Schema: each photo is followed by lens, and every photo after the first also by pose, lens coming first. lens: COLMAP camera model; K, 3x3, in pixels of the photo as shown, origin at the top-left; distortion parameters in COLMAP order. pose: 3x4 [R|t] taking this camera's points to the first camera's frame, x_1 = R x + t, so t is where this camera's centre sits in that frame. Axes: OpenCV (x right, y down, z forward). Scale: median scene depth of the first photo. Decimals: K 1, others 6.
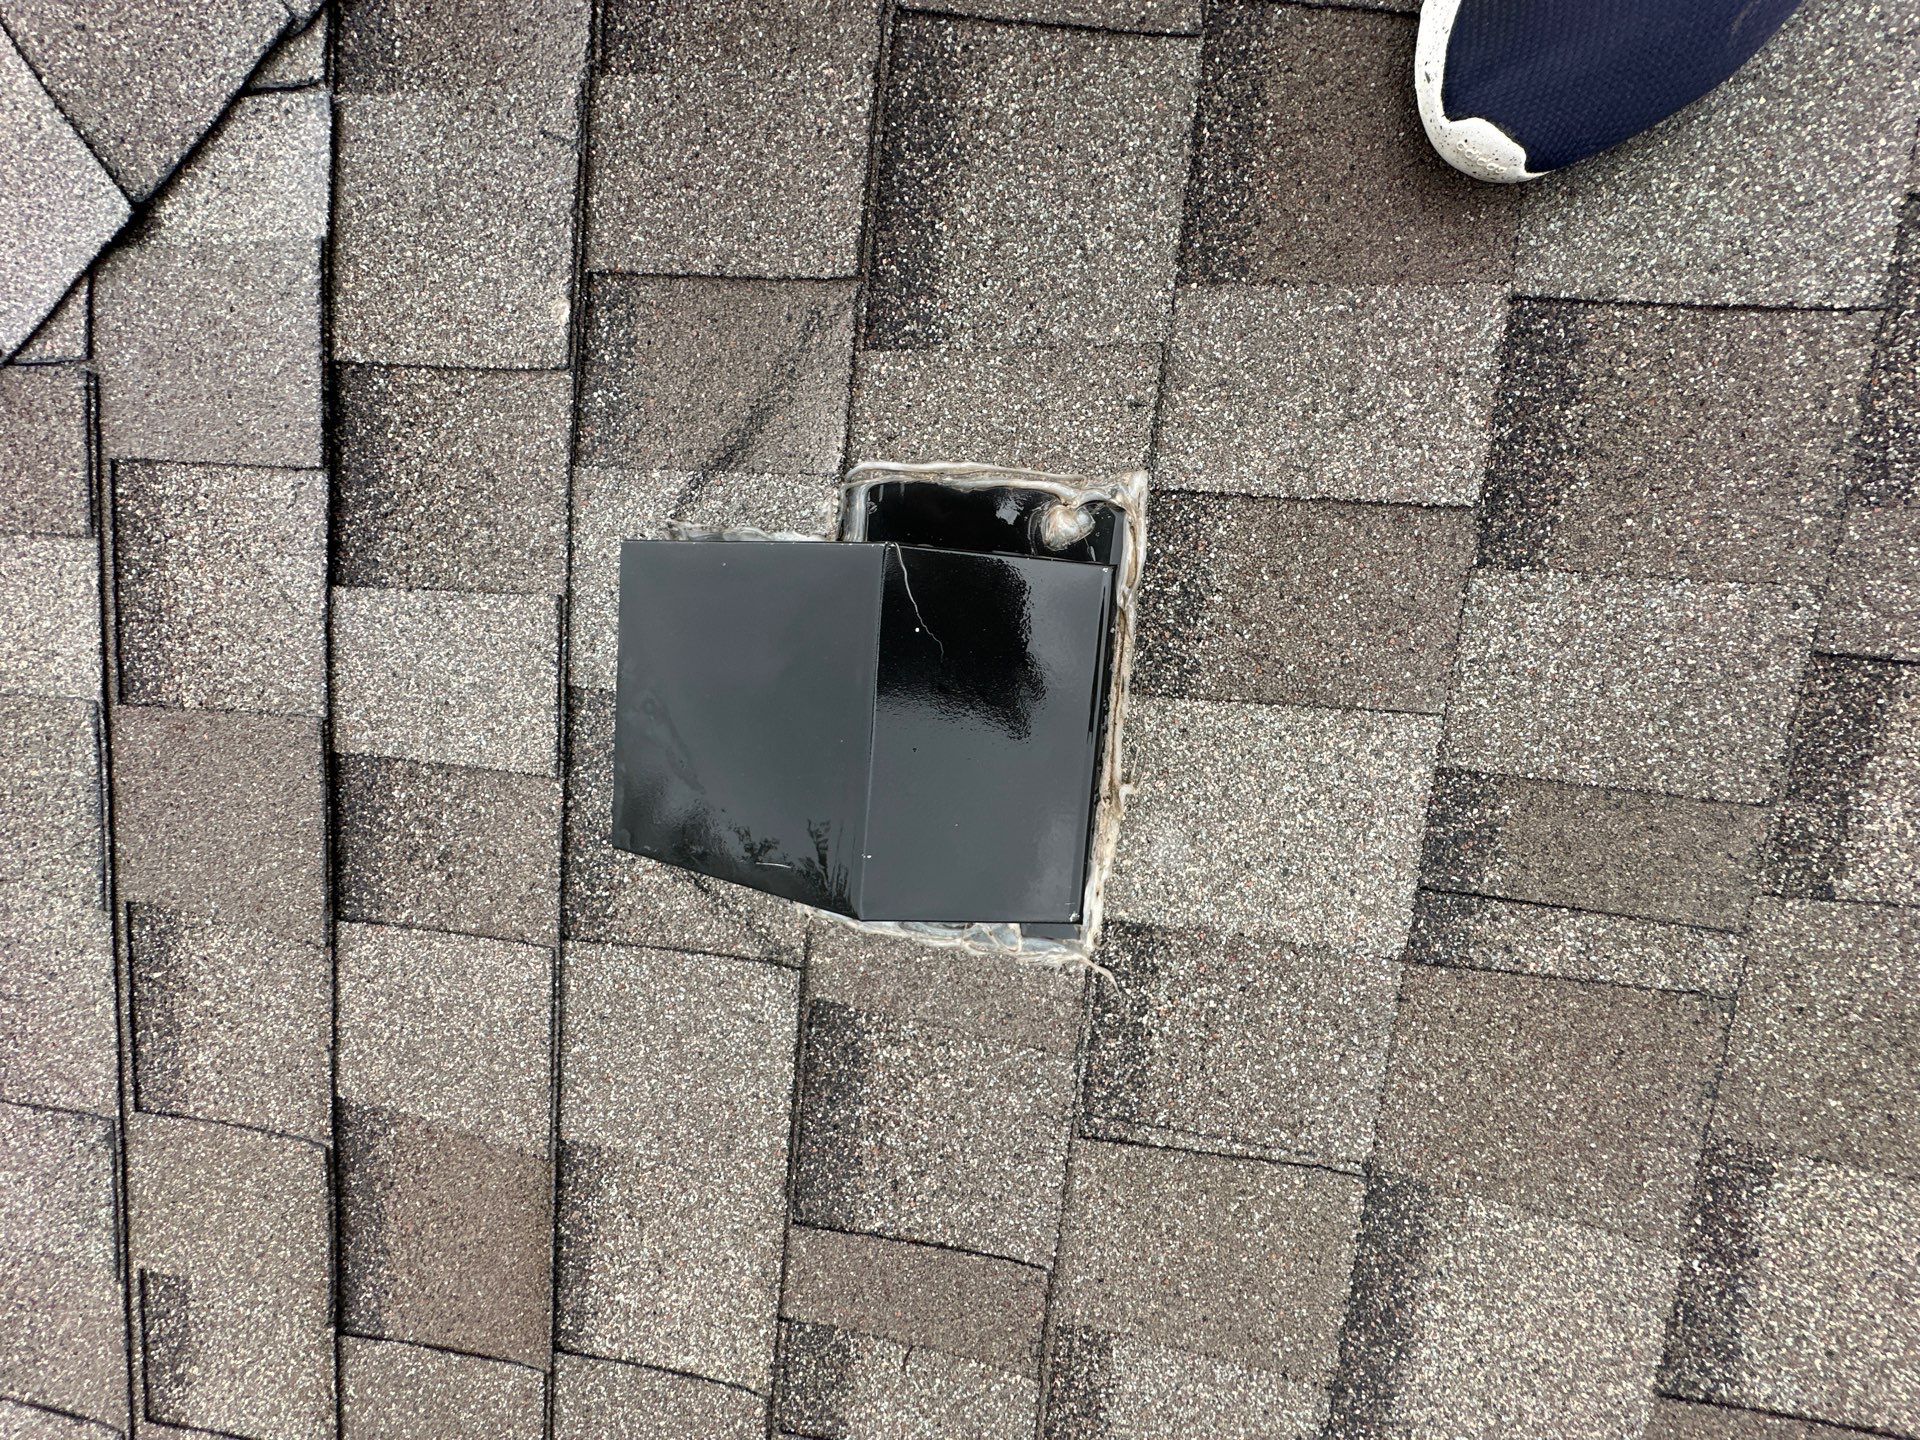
lens RADIAL K [[764.9, 0, 962.3], [0, 764.9, 718.3], [0, 0, 1]] dist [-0.004131, 0.000778]
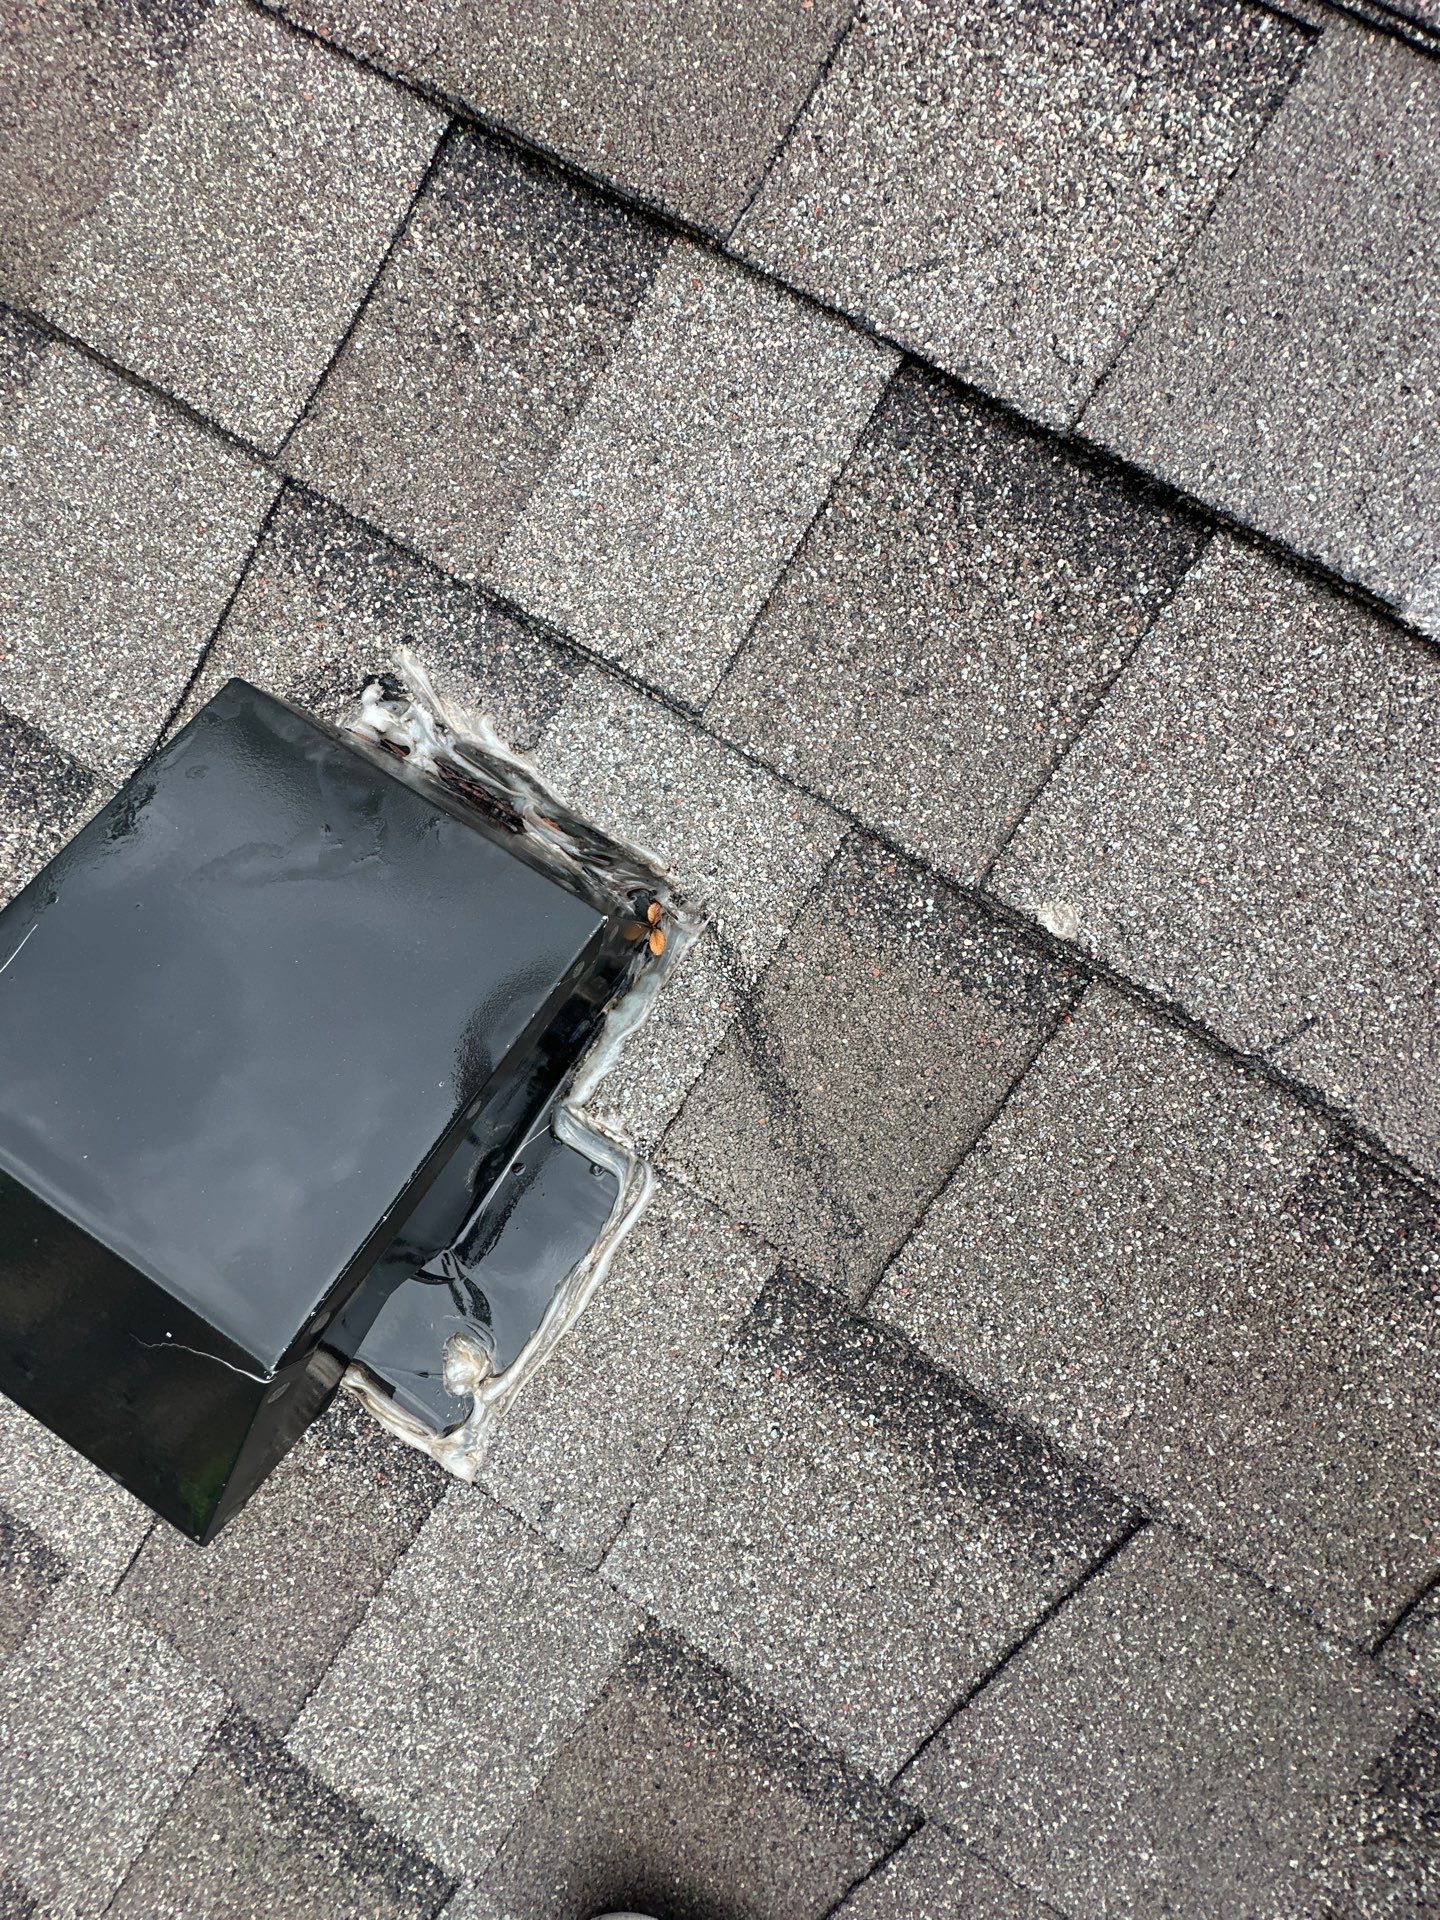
lens RADIAL K [[764.9, 0, 716.1], [0, 764.9, 962.0], [0, 0, 1]] dist [-0.004131, 0.000778]
pose [[-0.439197, 0.869342, 0.226607, -0.508820], [-0.891682, -0.452590, 0.008082, -0.285882], [0.109586, -0.198512, 0.973953, 0.305633]]
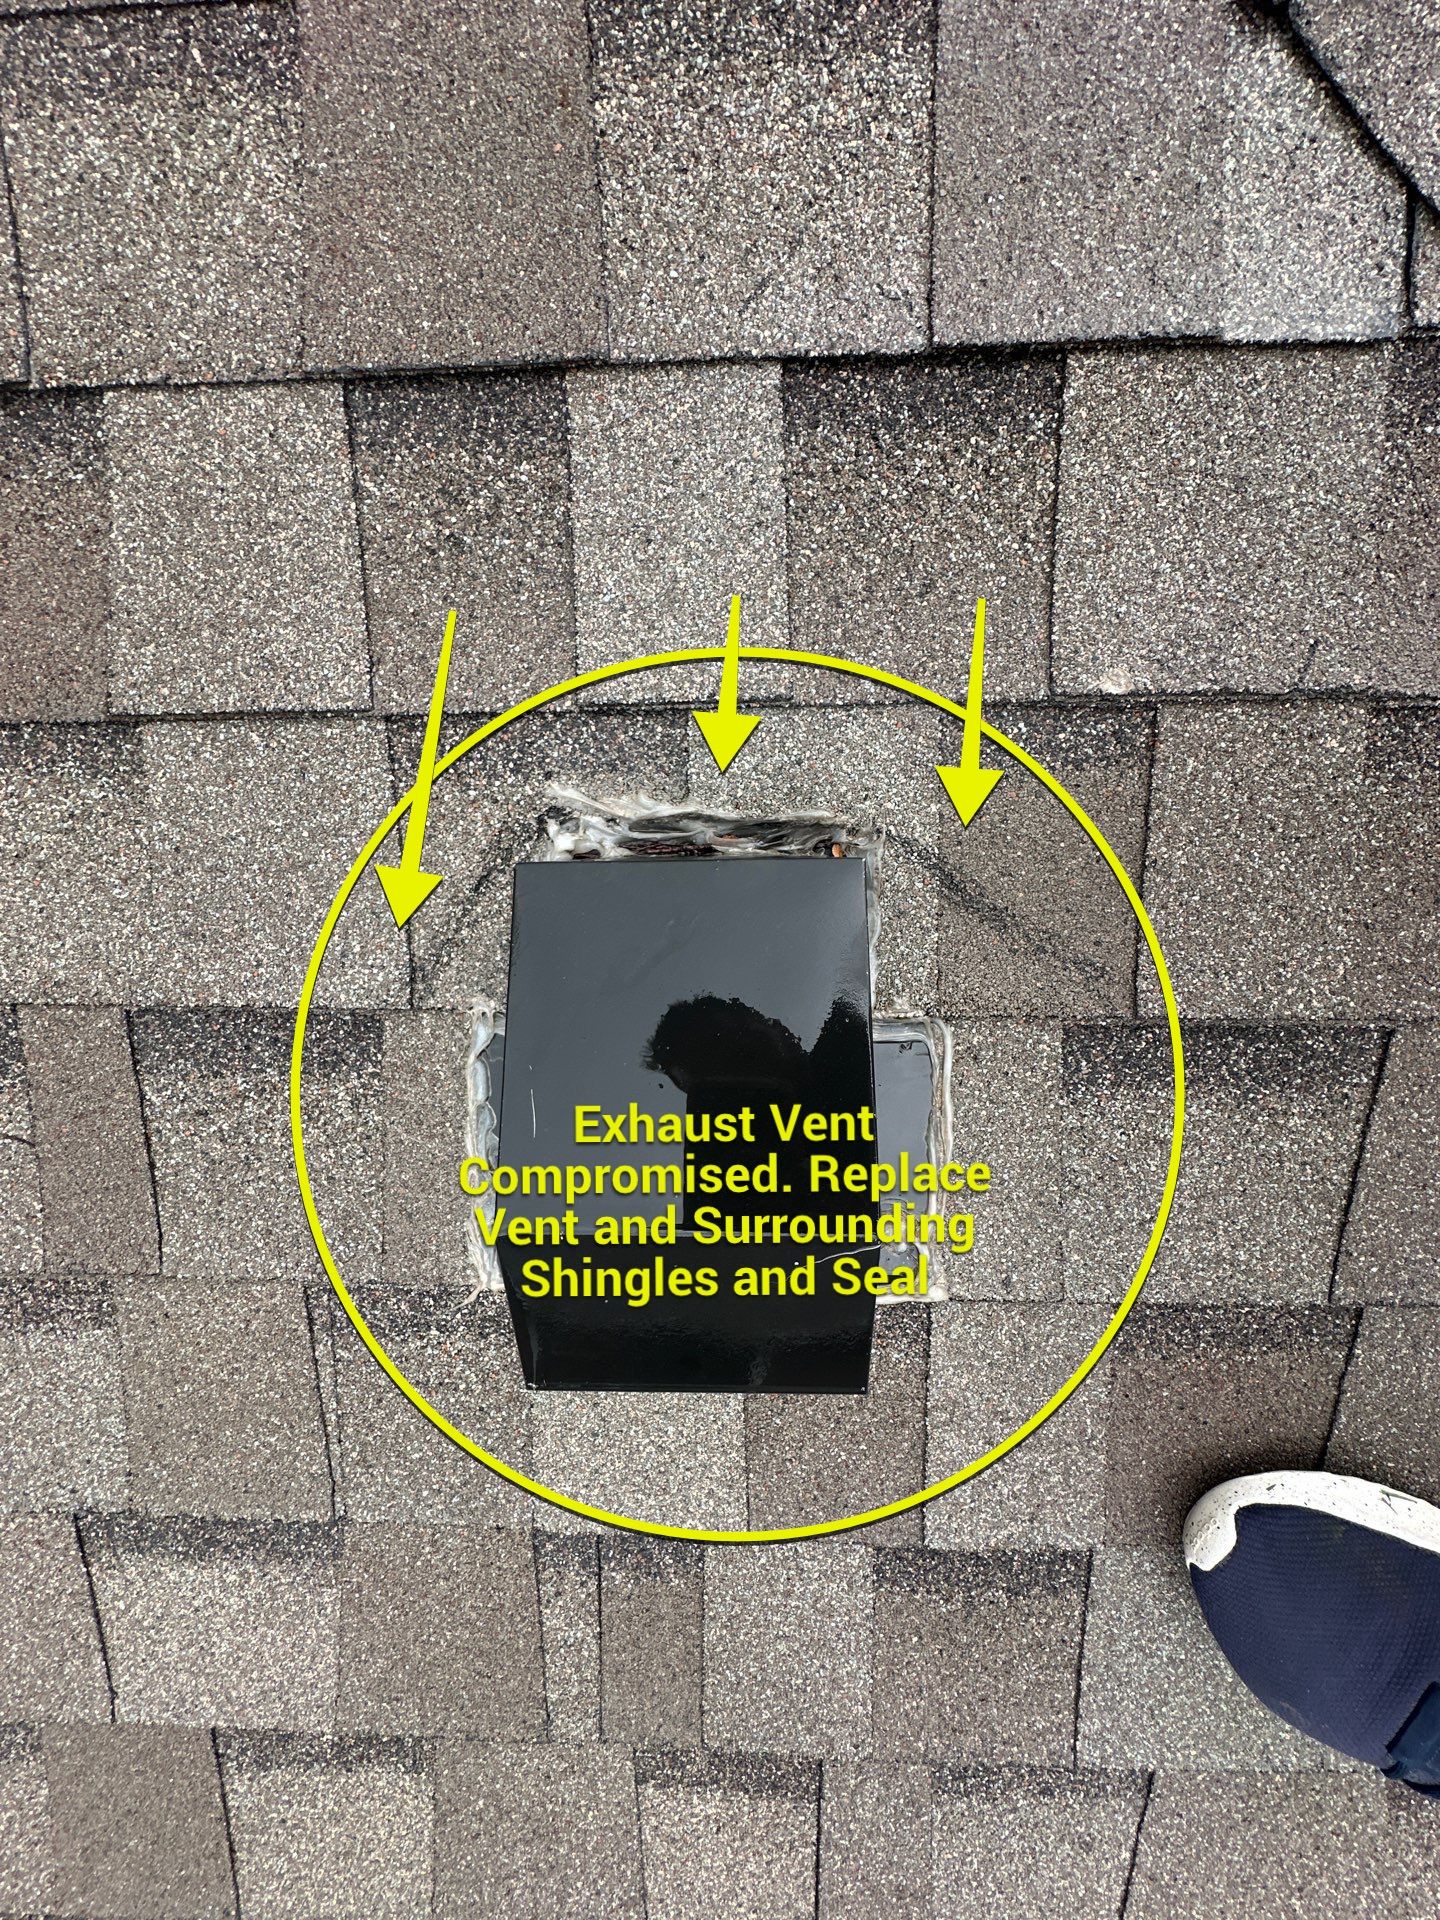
lens RADIAL K [[764.9, 0, 722.0], [0, 764.9, 959.2], [0, 0, 1]] dist [-0.004131, 0.000778]
pose [[0.098099, 0.955015, 0.279862, -0.507330], [-0.992907, 0.112907, -0.037250, -0.017985], [-0.067173, -0.274222, 0.959317, 0.105115]]
